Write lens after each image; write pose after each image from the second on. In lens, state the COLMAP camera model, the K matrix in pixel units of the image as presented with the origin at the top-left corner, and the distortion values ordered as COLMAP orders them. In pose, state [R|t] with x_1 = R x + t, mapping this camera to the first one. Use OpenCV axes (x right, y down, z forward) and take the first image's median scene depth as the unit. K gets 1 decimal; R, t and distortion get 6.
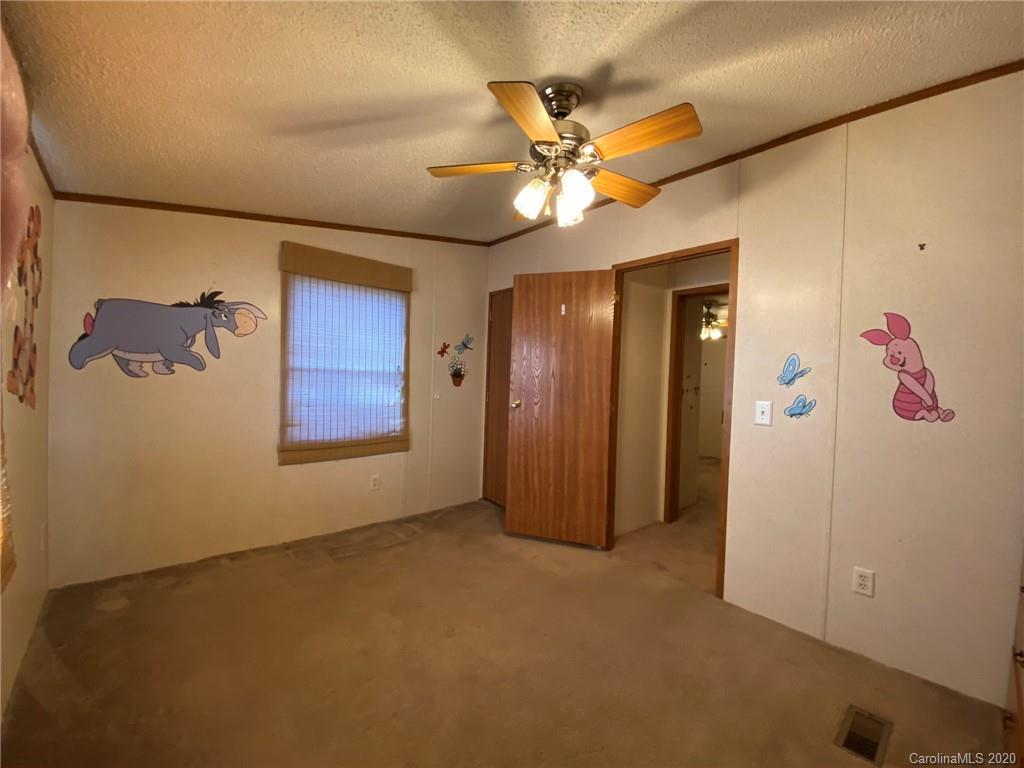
lens RADIAL K [[414.4, 0, 515.1], [0, 414.4, 384.1], [0, 0, 1]] dist [-0.002070, -0.005965]
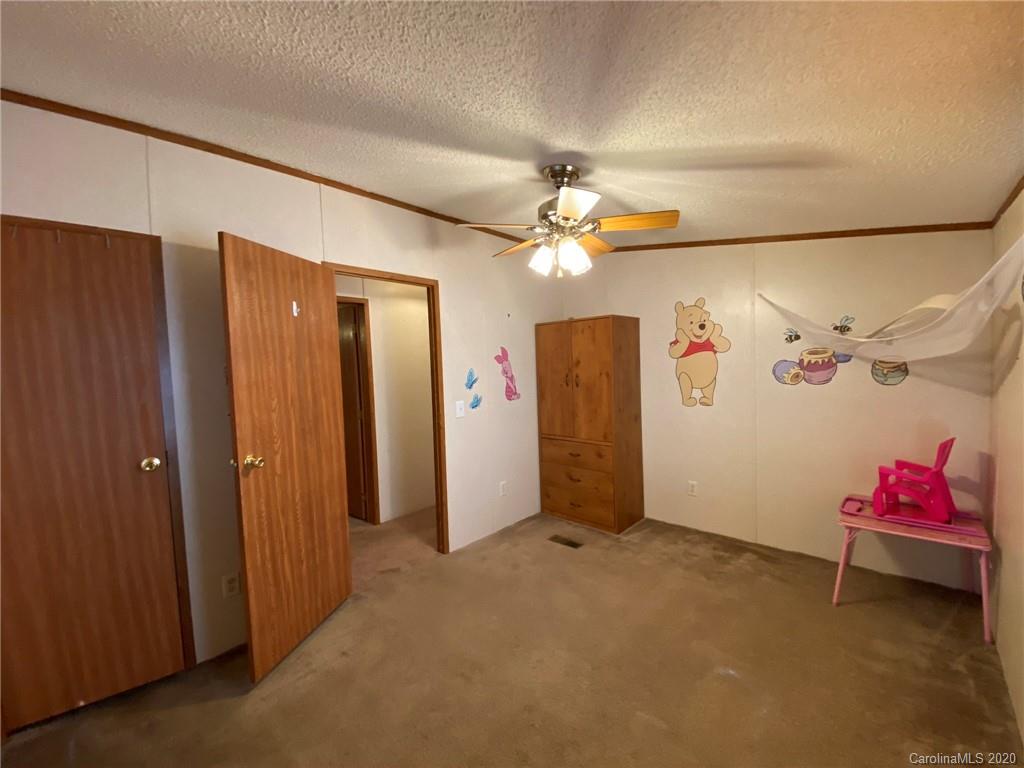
lens RADIAL K [[414.4, 0, 515.4], [0, 414.4, 387.3], [0, 0, 1]] dist [-0.002070, -0.005965]
pose [[-0.130259, -0.084136, 0.987904, -0.871392], [0.042165, 0.995021, 0.090302, -0.132617], [-0.990583, 0.053418, -0.126063, 1.006507]]
